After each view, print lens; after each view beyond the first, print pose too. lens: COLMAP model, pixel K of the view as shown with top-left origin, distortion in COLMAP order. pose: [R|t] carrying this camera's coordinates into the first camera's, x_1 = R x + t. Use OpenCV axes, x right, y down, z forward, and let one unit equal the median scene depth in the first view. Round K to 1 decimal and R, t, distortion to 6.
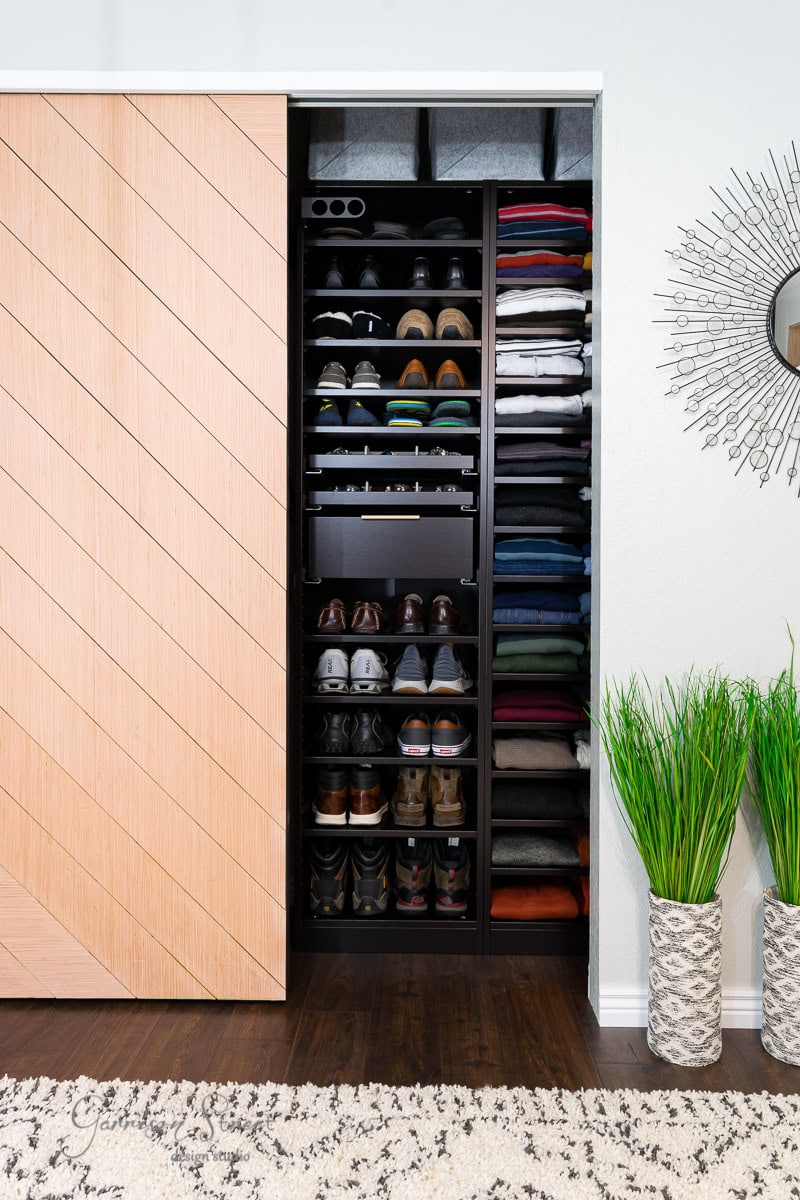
lens RADIAL K [[859.3, 0, 403.1], [0, 859.3, 593.3], [0, 0, 1]] dist [0.003132, 0.011262]
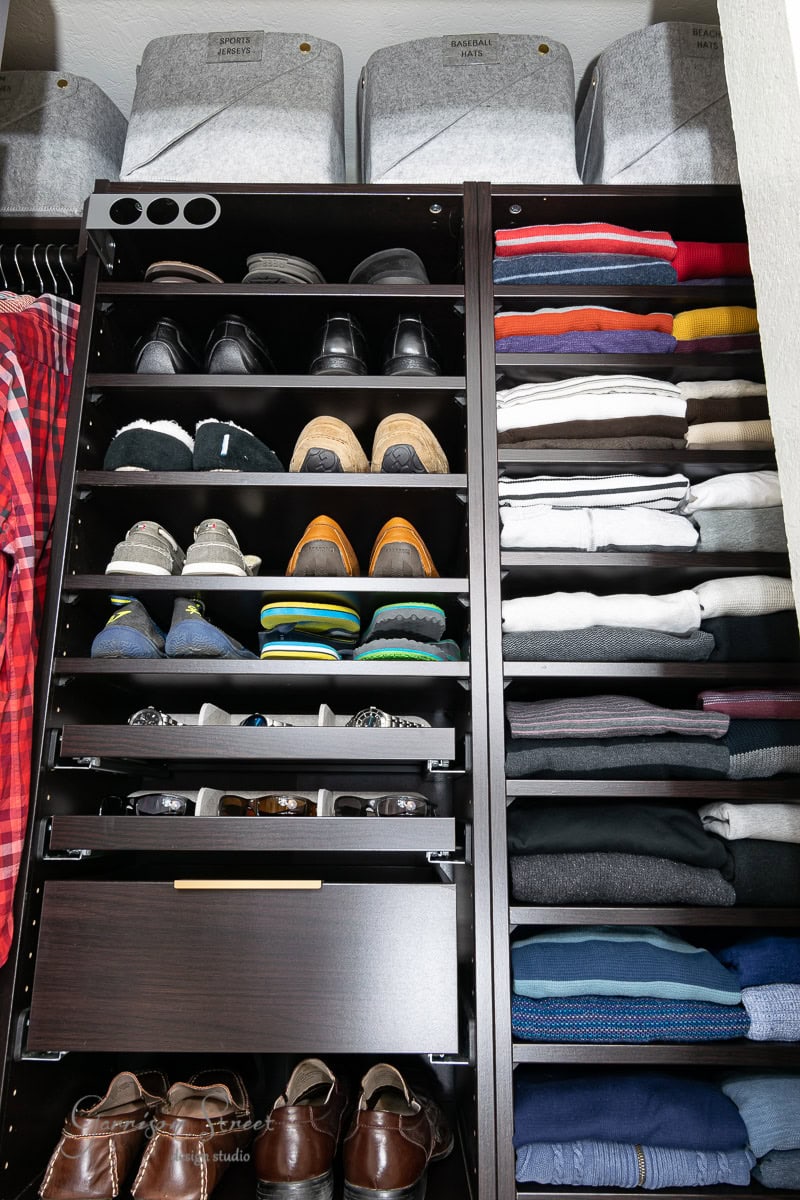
lens RADIAL K [[845.1, 0, 399.3], [0, 845.1, 593.5], [0, 0, 1]] dist [-0.006928, 0.005949]
pose [[0.999955, 0.002055, 0.009267, 0.050336], [0.000536, 0.962505, -0.271263, -0.111123], [-0.009477, 0.271256, 0.962461, 0.583607]]
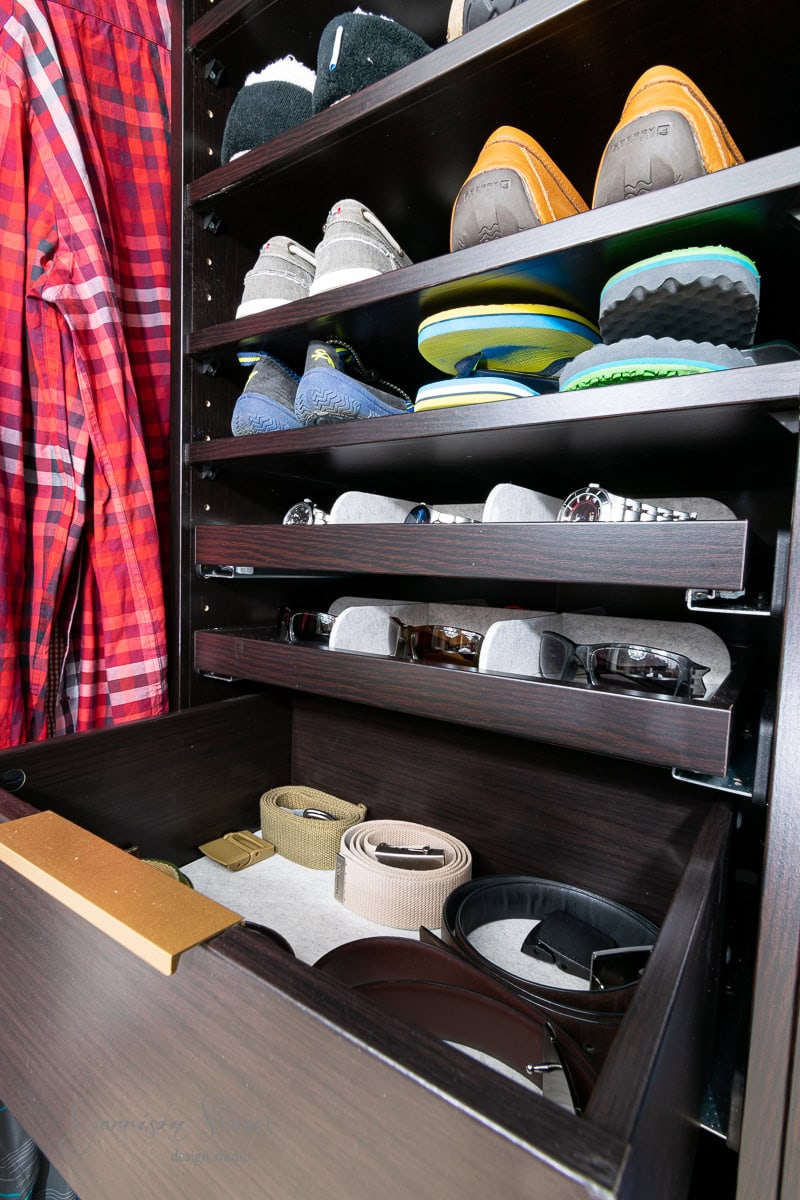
lens RADIAL K [[583.7, 0, 392.9], [0, 583.7, 610.5], [0, 0, 1]] dist [-0.005557, 0.000563]
pose [[0.826070, 0.067519, -0.559508, 0.089738], [-0.038750, 0.997253, 0.063133, -0.145081], [0.562234, -0.030471, 0.826417, 0.847056]]
